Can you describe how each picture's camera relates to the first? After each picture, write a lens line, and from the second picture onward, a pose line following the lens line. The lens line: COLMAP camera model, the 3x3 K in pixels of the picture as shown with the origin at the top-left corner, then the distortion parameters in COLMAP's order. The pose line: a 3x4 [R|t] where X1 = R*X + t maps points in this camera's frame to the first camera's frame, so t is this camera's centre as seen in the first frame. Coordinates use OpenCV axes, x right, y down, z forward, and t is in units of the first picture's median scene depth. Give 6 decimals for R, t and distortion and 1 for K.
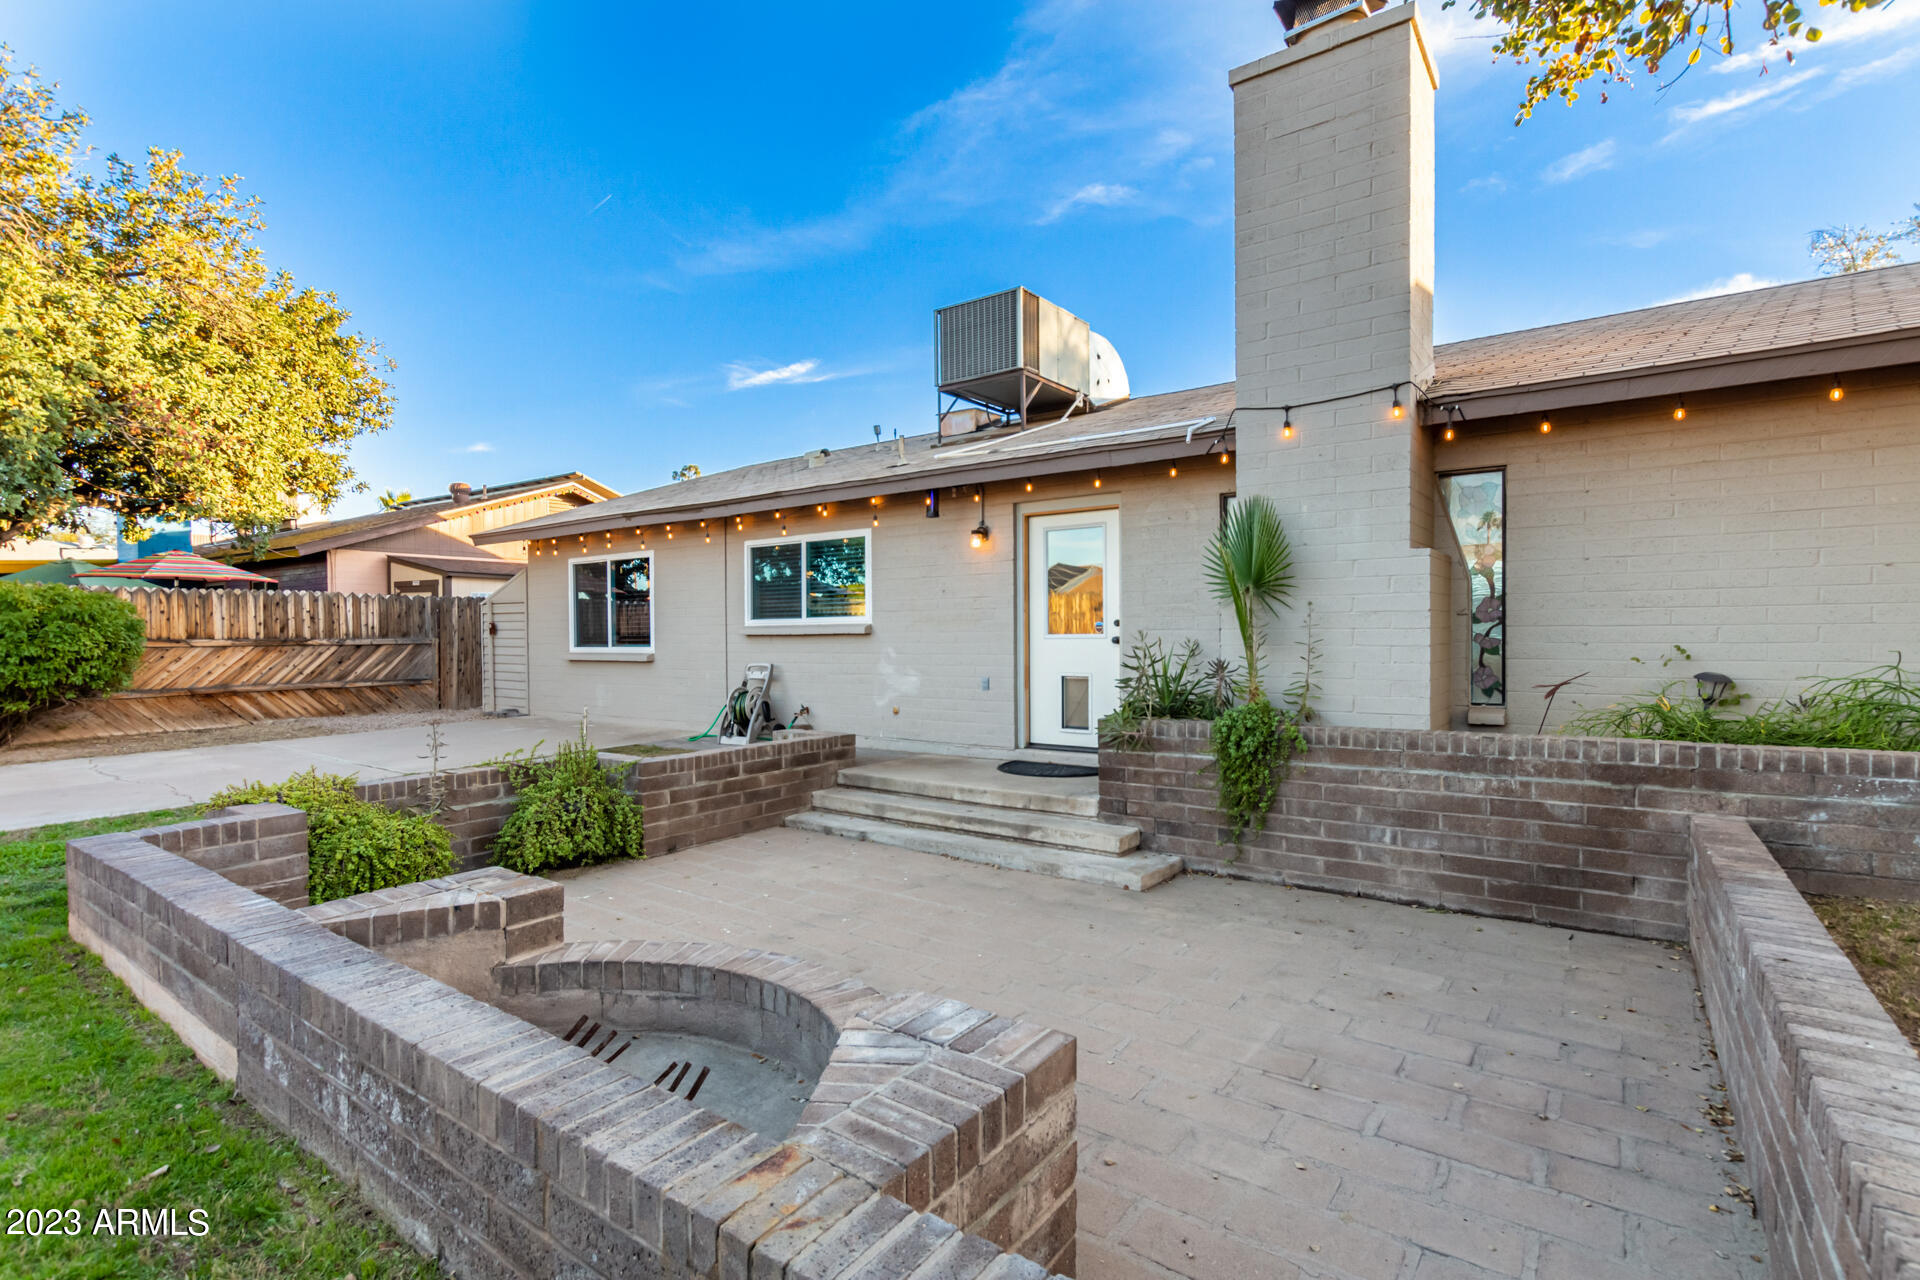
lens RADIAL K [[896.5, 0, 964.3], [0, 896.5, 647.7], [0, 0, 1]] dist [0.009856, -0.006627]
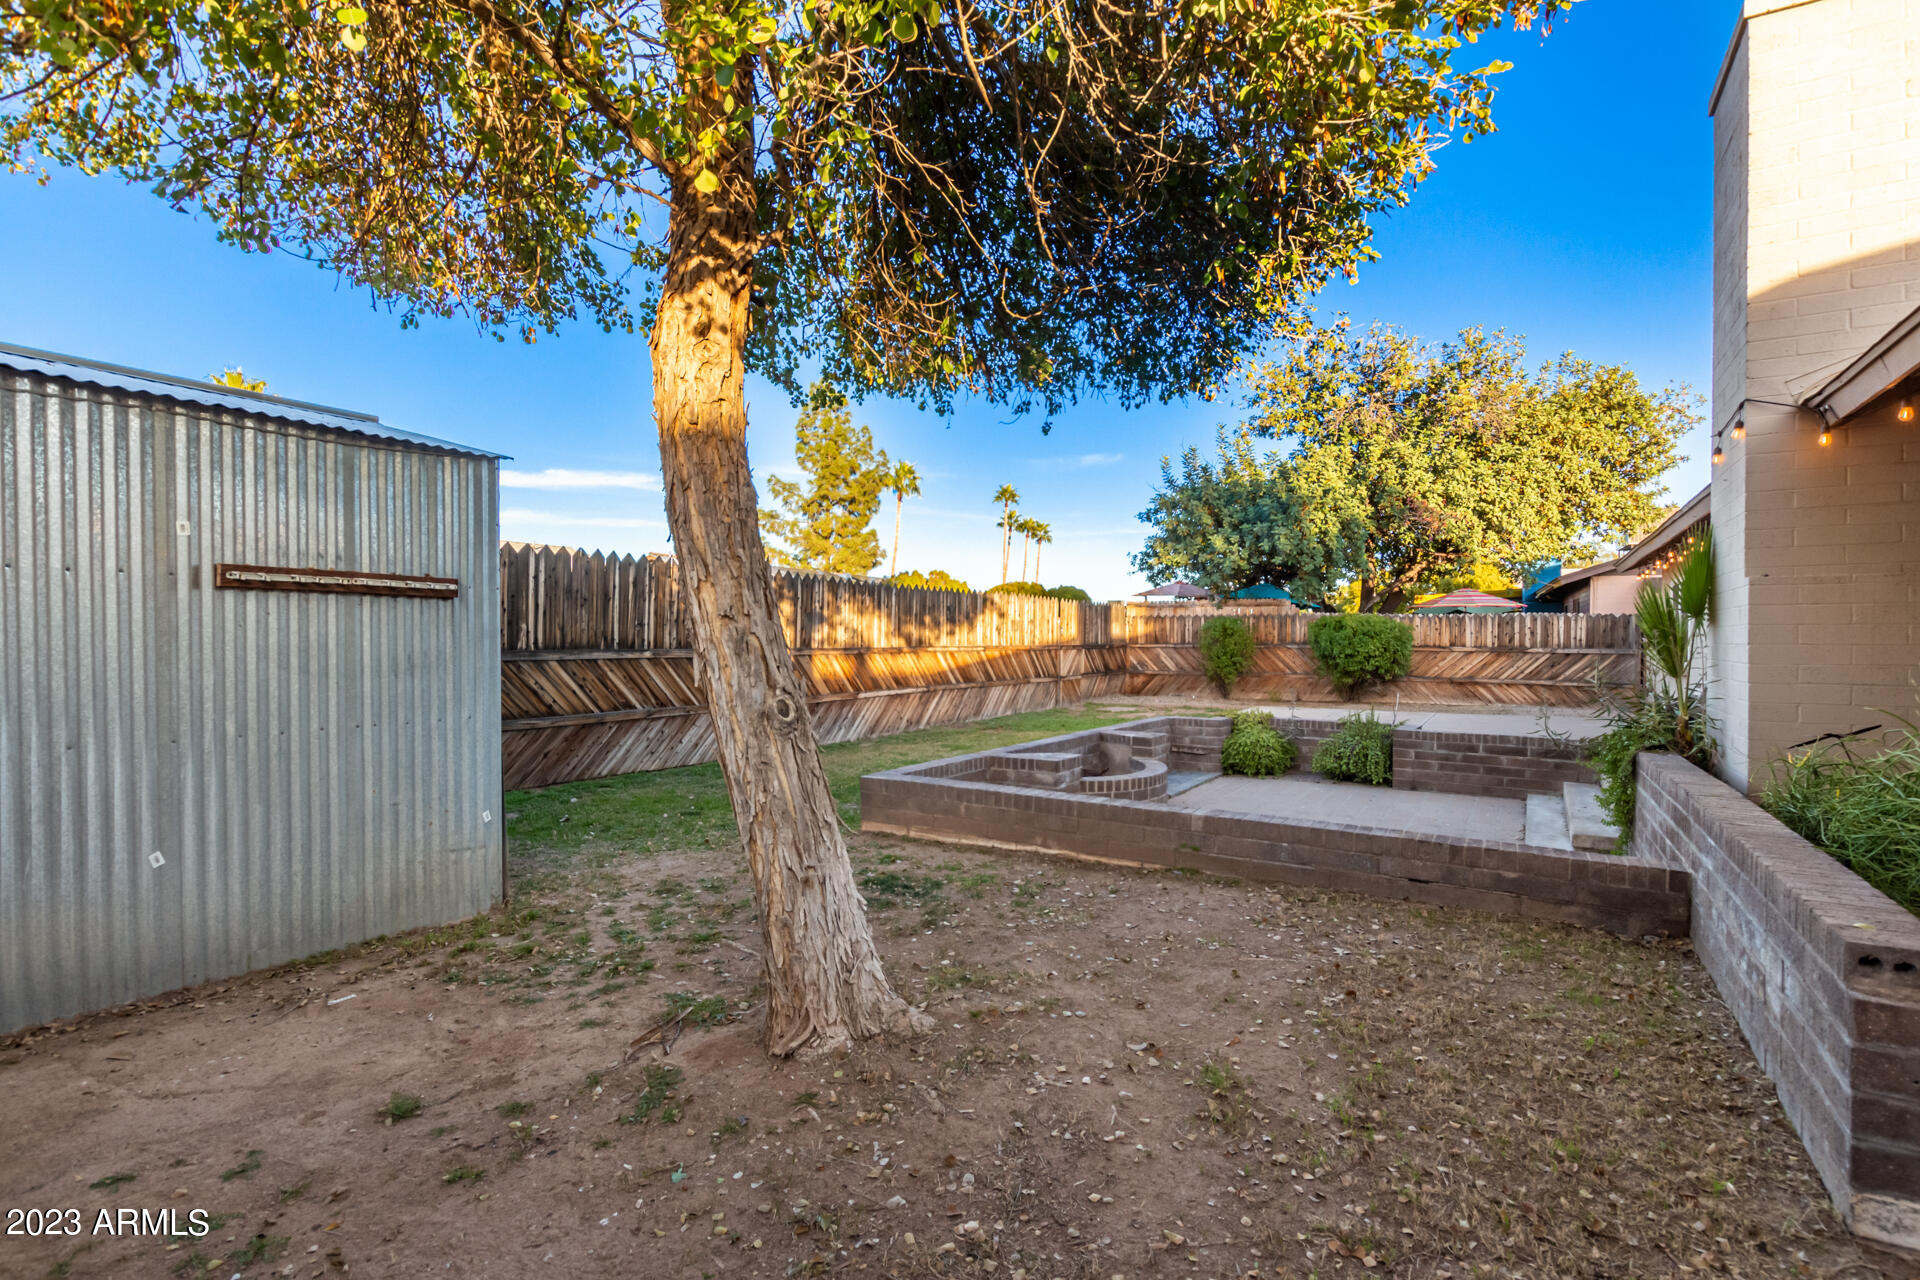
lens RADIAL K [[896.5, 0, 969.0], [0, 896.5, 643.3], [0, 0, 1]] dist [0.009856, -0.006627]
pose [[0.067975, 0.016693, -0.997547, 0.977722], [-0.026079, 0.999548, 0.014950, -0.025536], [0.997346, 0.024999, 0.068380, 0.093872]]
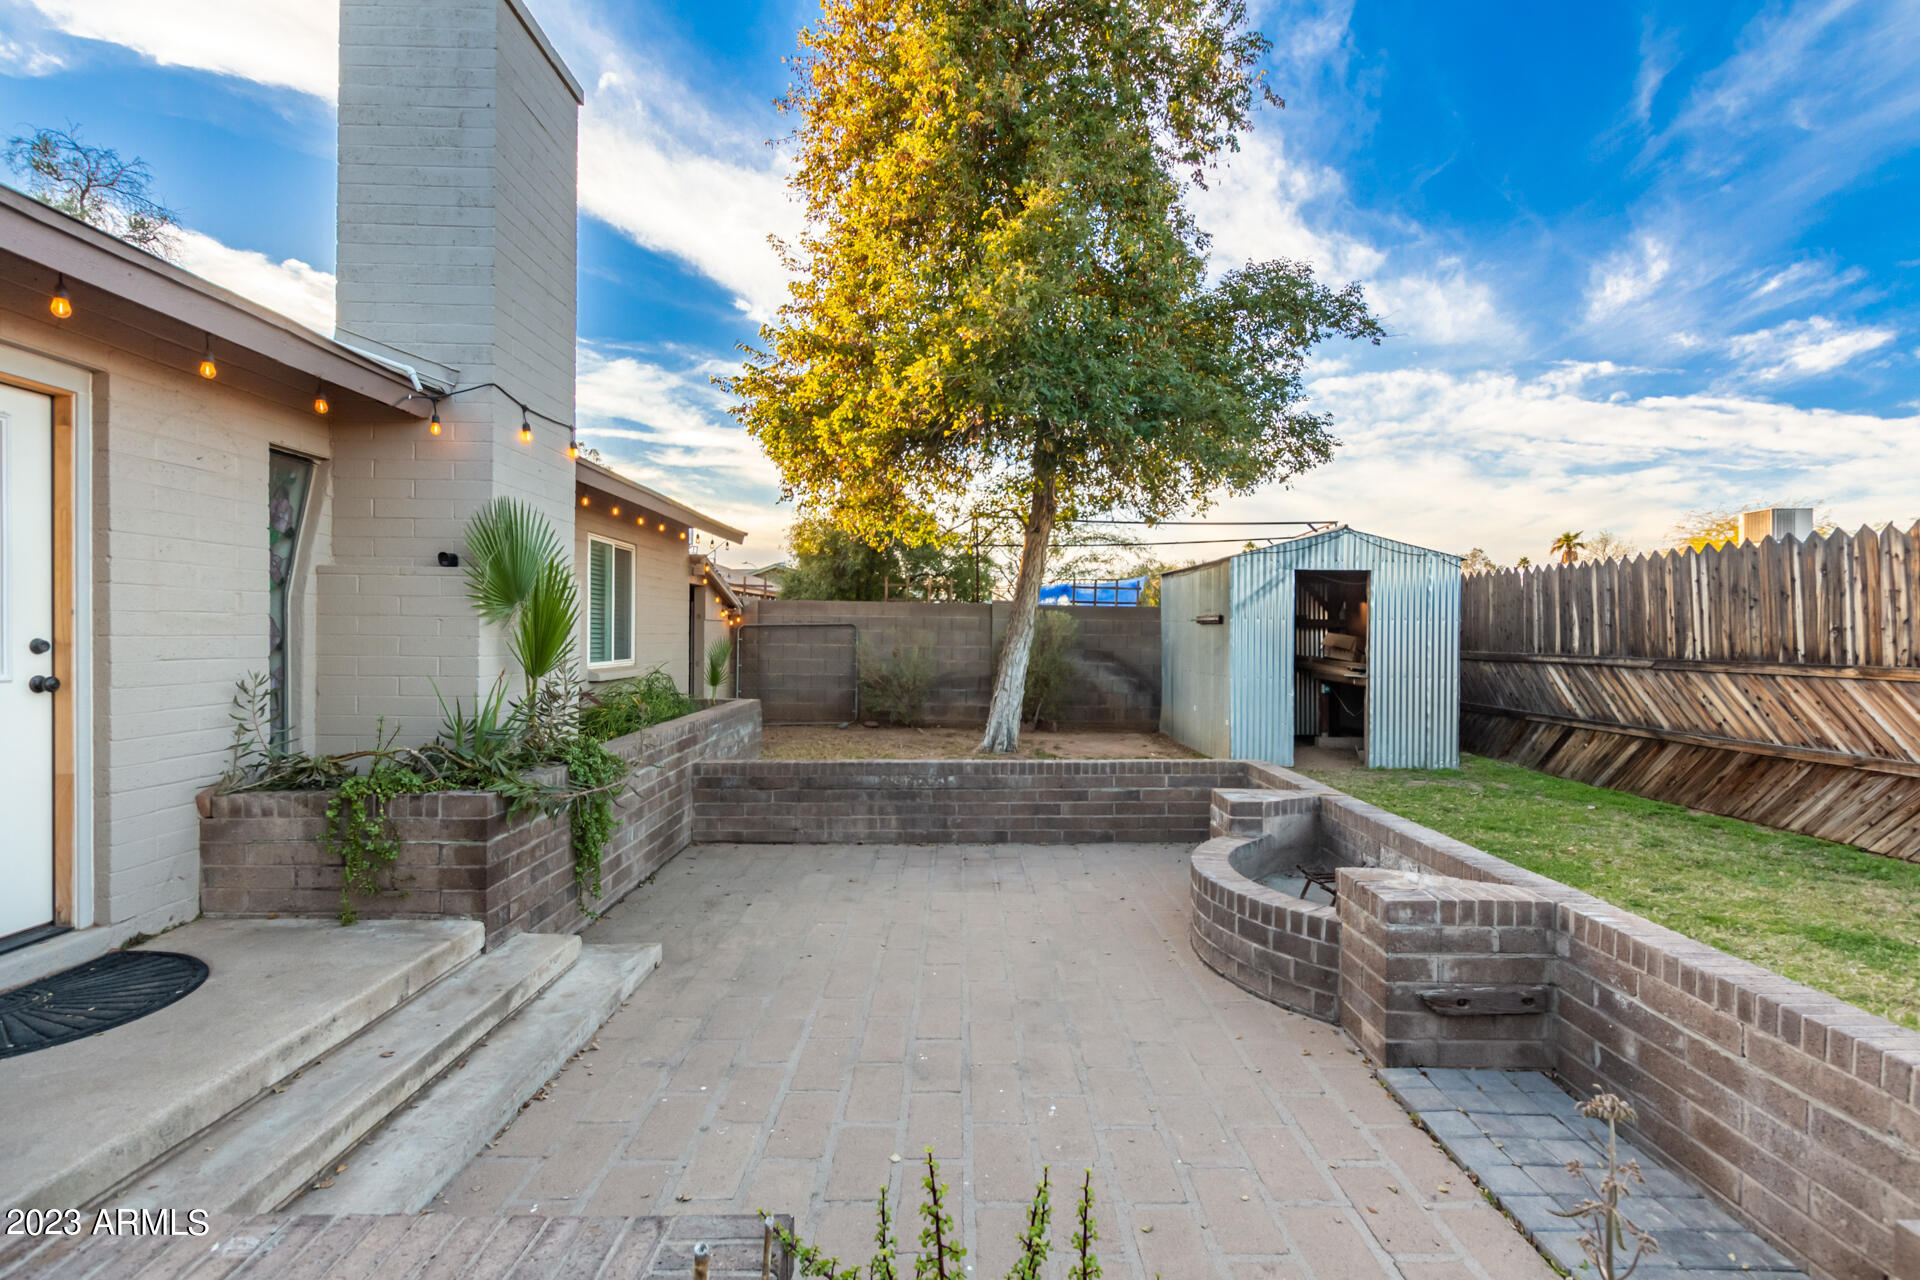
lens RADIAL K [[896.5, 0, 971.5], [0, 896.5, 636.1], [0, 0, 1]] dist [0.009856, -0.006627]
pose [[-0.596522, 0.004636, 0.802584, -0.475139], [0.012806, 0.999911, 0.003742, -0.028072], [-0.802495, 0.012510, -0.596528, 0.893520]]
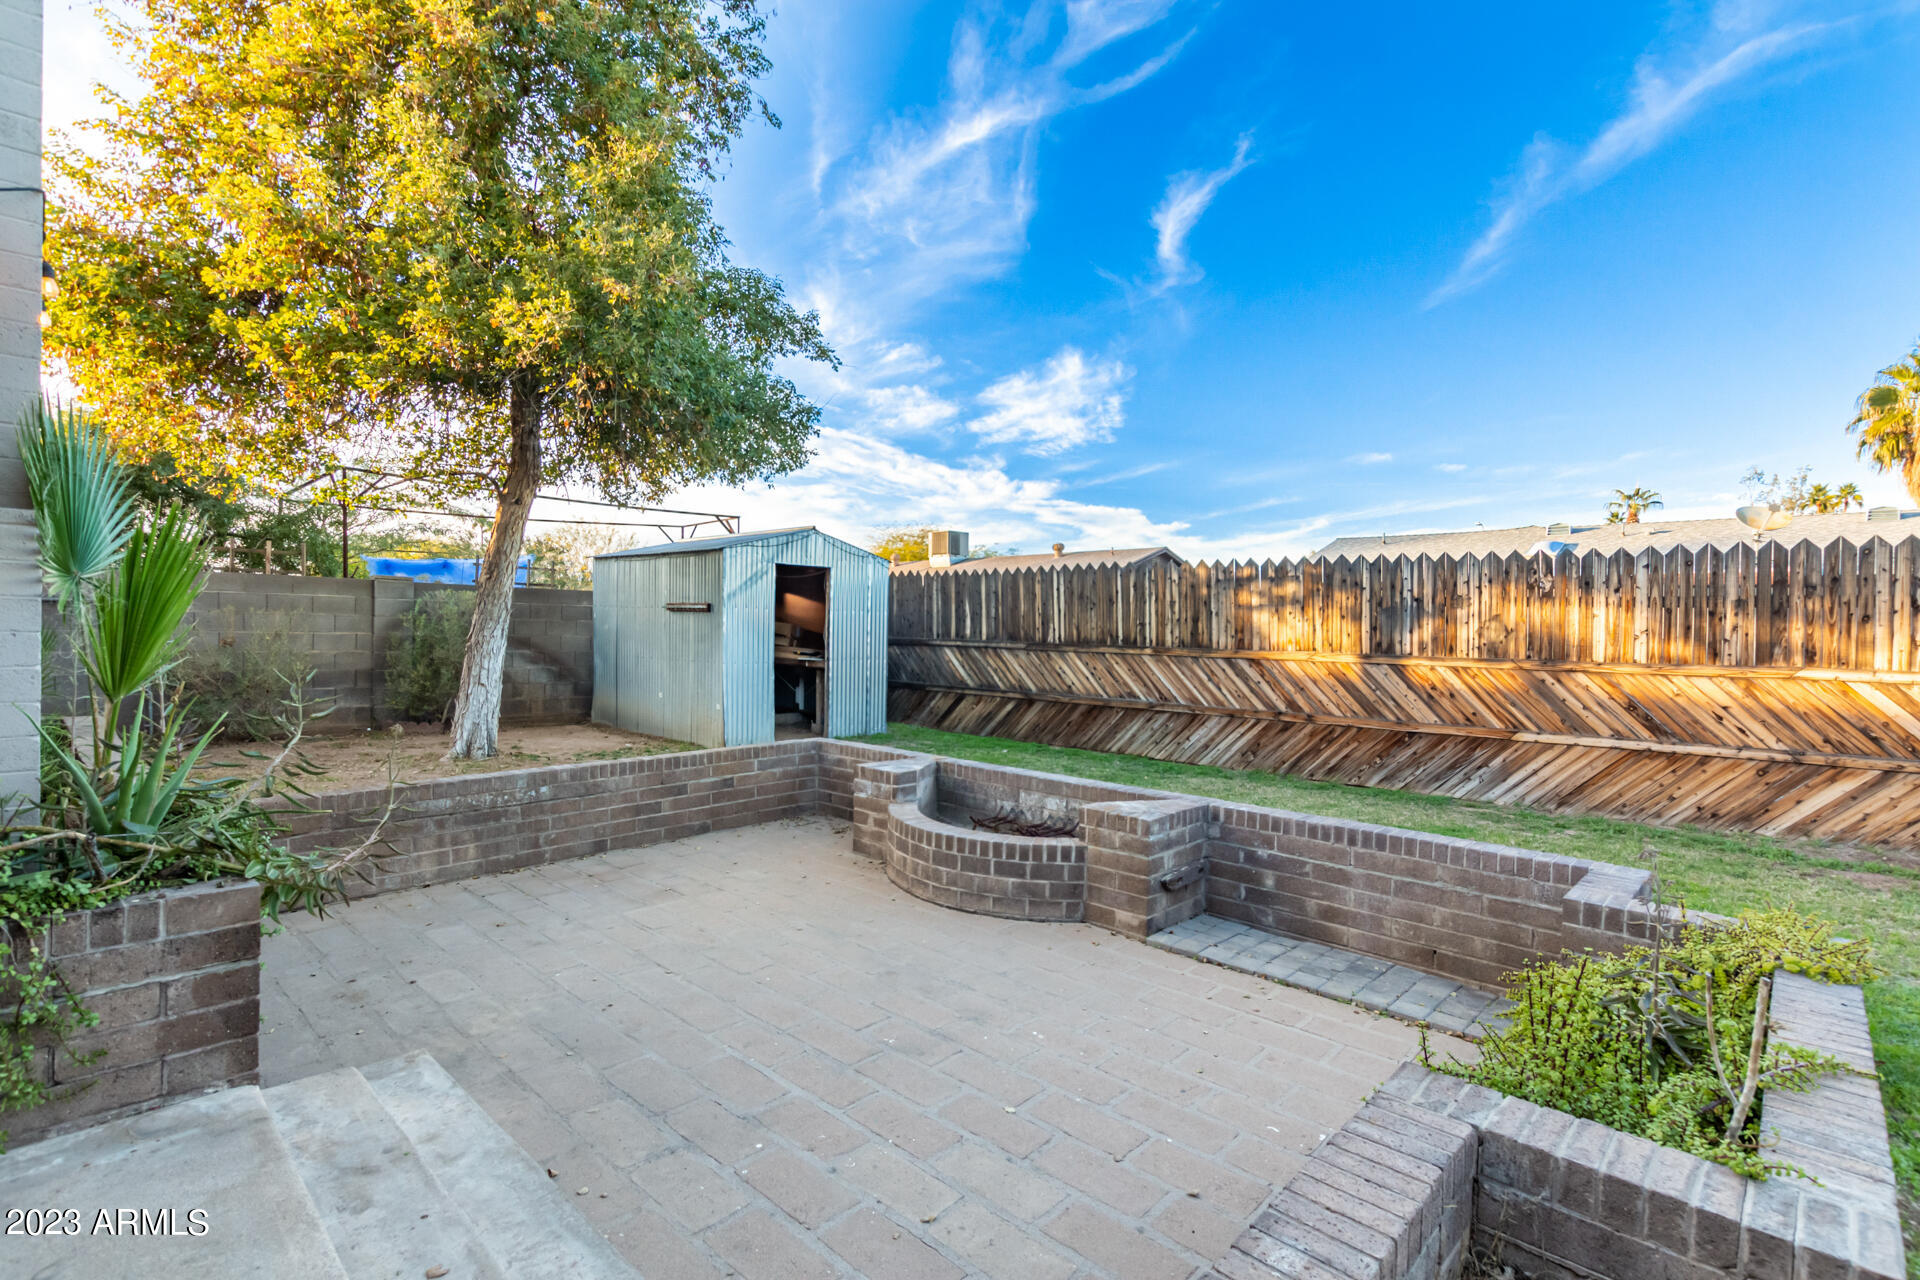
lens RADIAL K [[896.5, 0, 968.1], [0, 896.5, 632.9], [0, 0, 1]] dist [0.009856, -0.006627]
pose [[-0.992969, -0.009529, 0.117989, -0.180247], [-0.006496, 0.999639, 0.026059, -0.041159], [-0.118194, 0.025109, -0.992673, 1.110986]]
